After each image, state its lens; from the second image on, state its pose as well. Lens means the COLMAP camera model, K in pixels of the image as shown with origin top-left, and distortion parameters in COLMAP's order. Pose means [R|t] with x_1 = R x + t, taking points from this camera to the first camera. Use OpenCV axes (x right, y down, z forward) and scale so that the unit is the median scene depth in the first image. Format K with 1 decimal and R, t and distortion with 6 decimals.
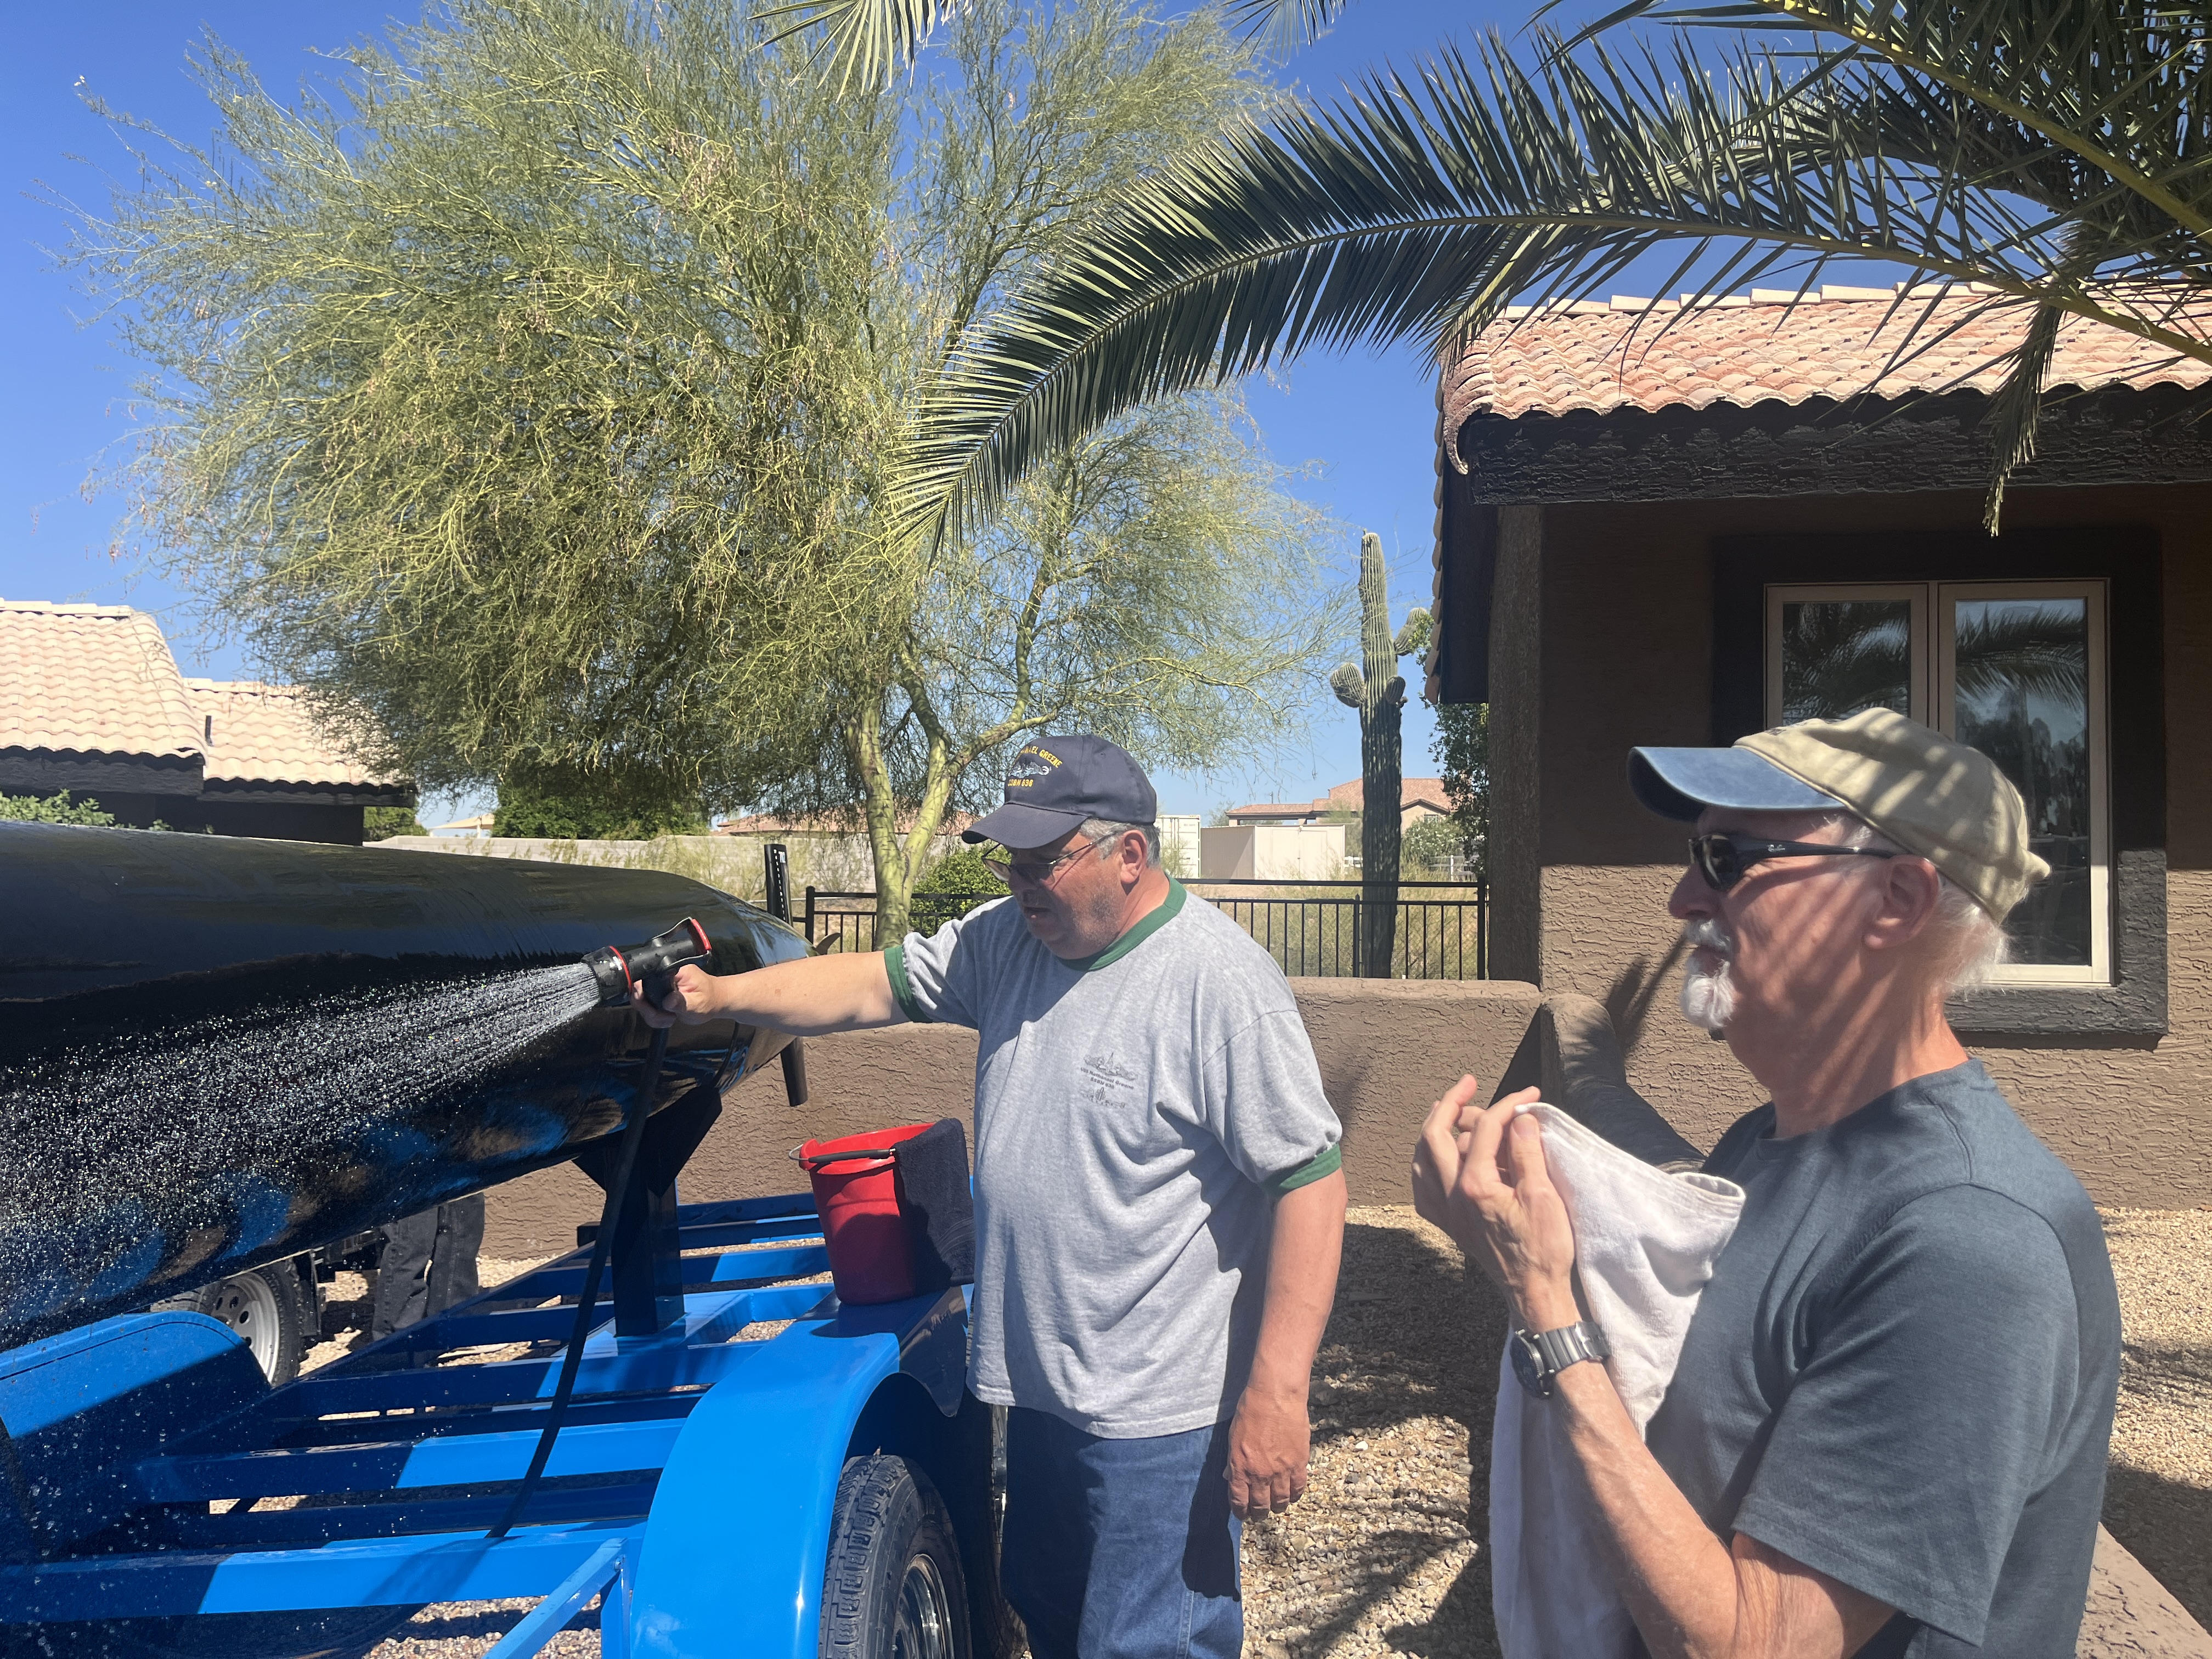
lens RADIAL K [[1665.1, 0, 1113.1], [0, 1665.1, 831.7], [0, 0, 1]] dist [0.060106, -0.079107]
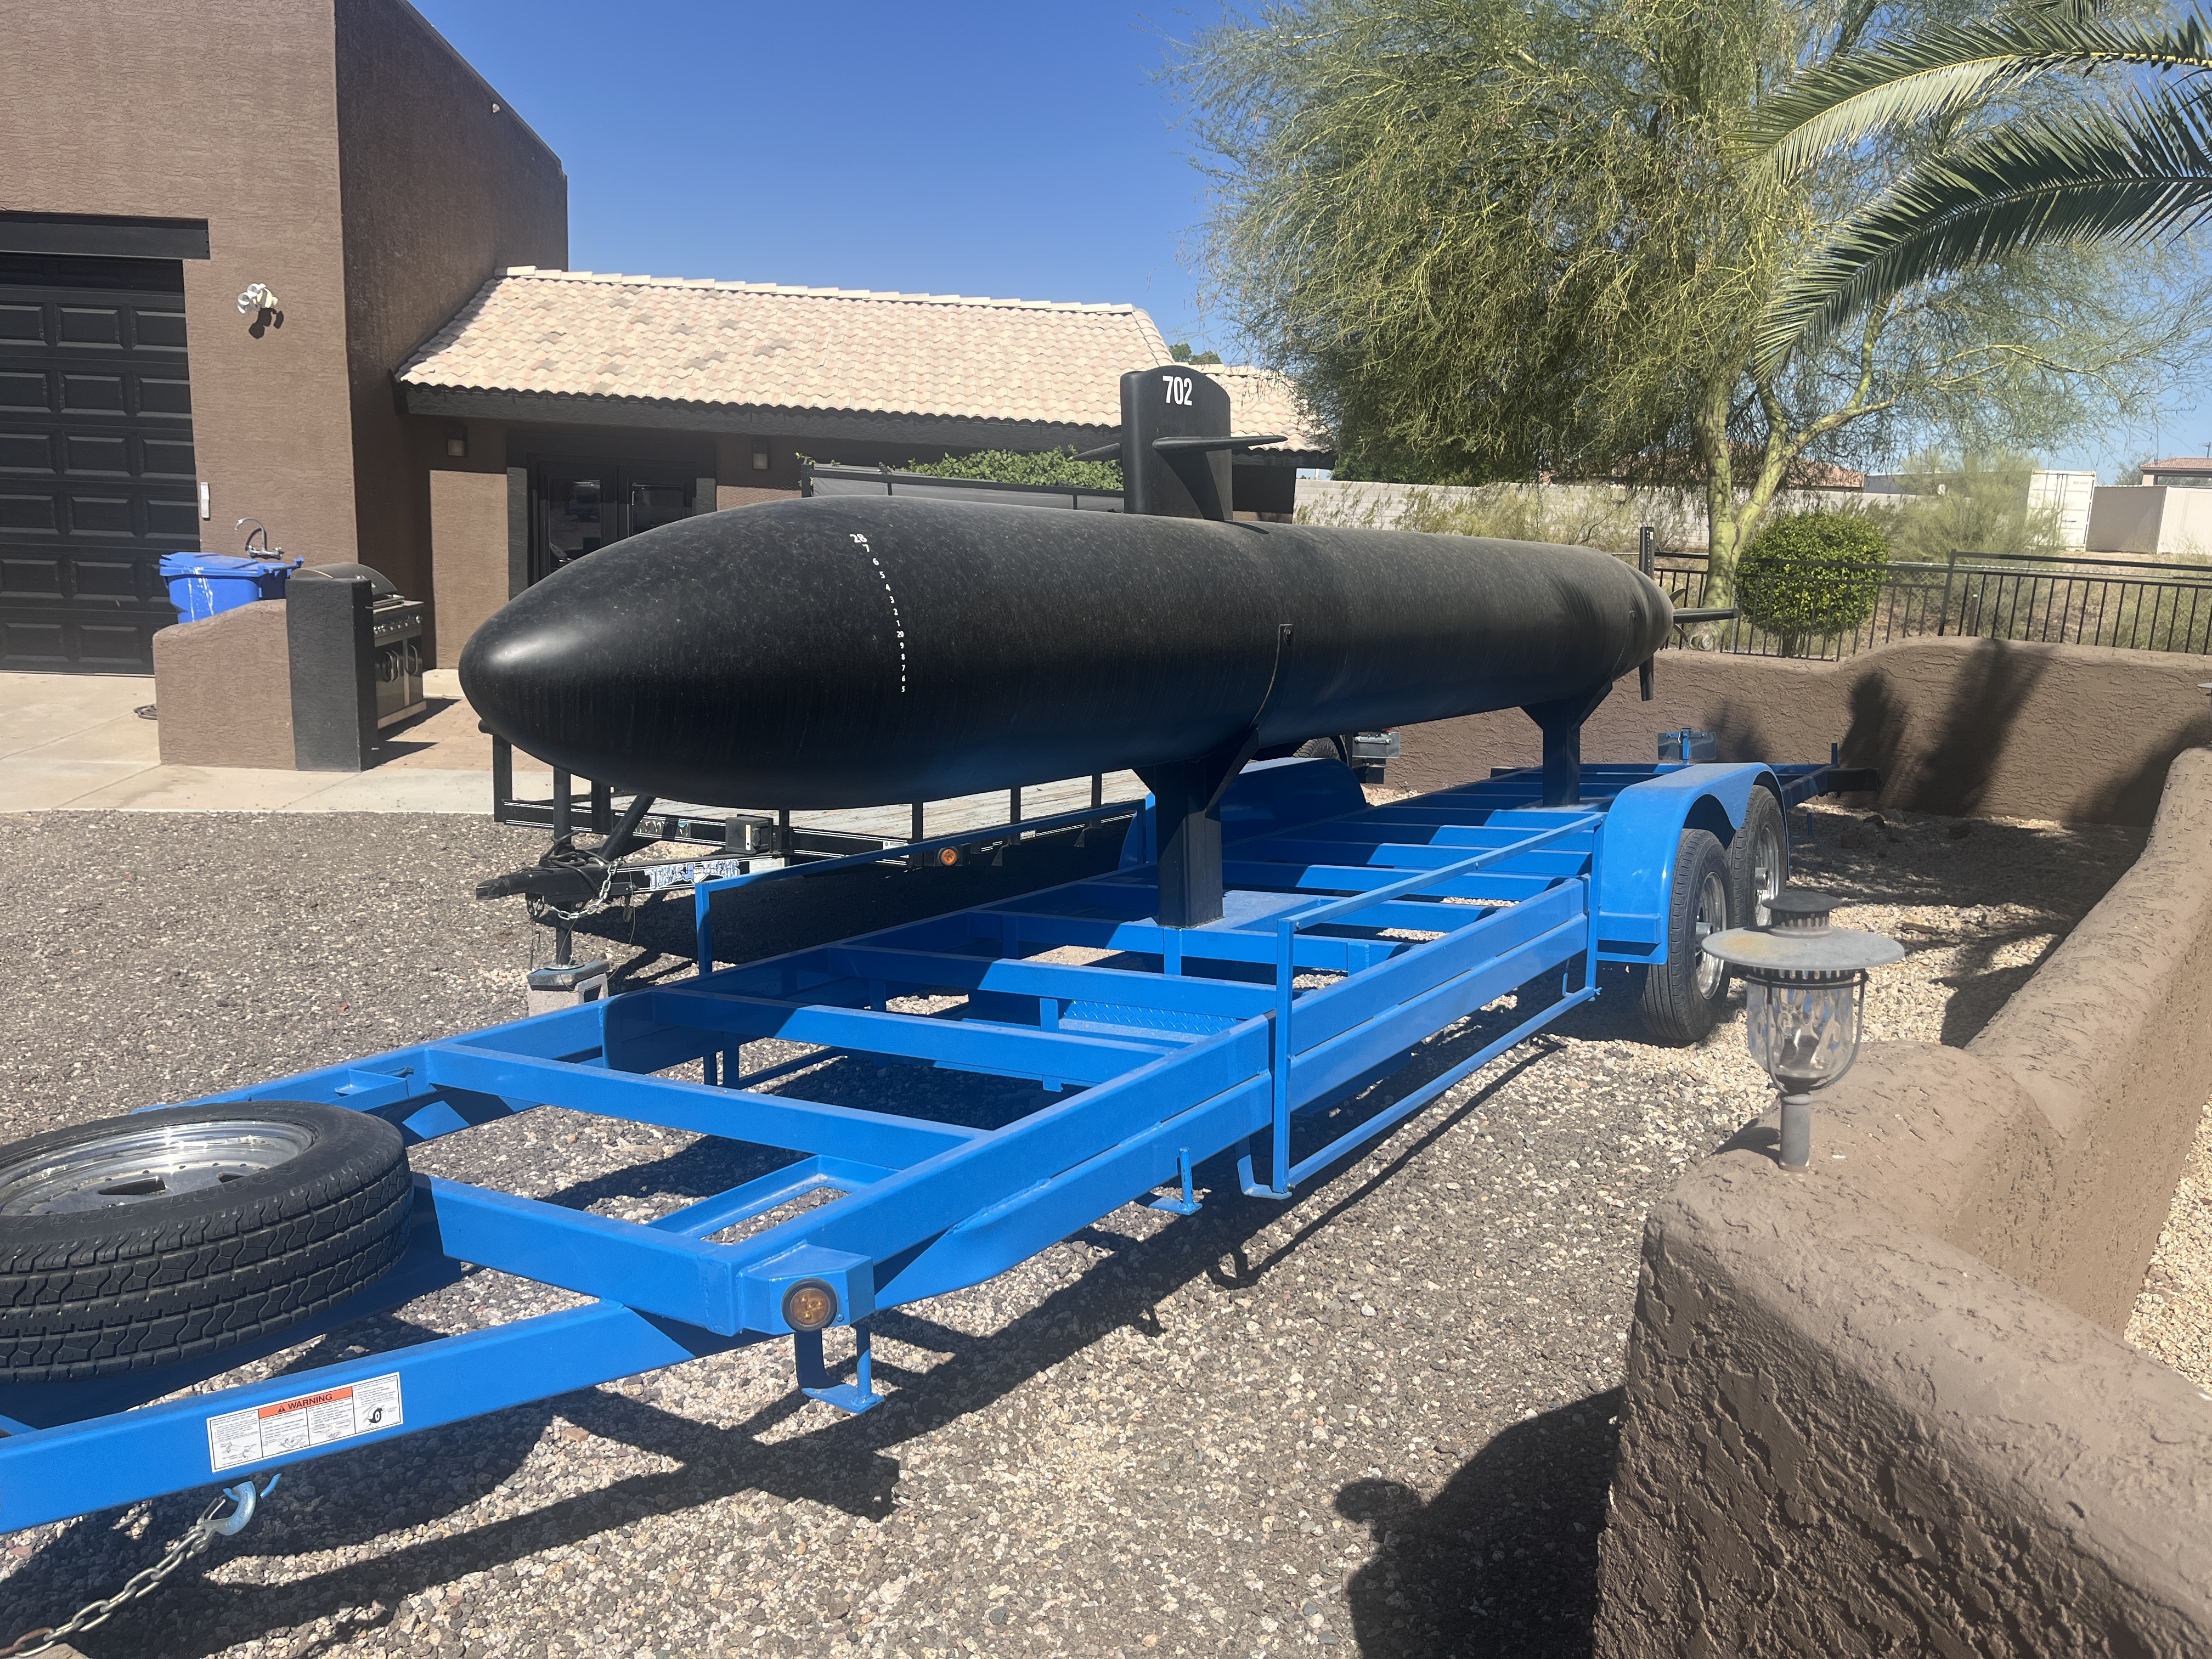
lens RADIAL K [[1665.1, 0, 1106.6], [0, 1665.1, 836.3], [0, 0, 1]] dist [0.060106, -0.079107]
pose [[0.888774, 0.121909, -0.441836, 0.040667], [-0.025369, 0.975586, 0.218146, -0.024258], [0.457643, -0.182673, 0.870168, -0.373276]]
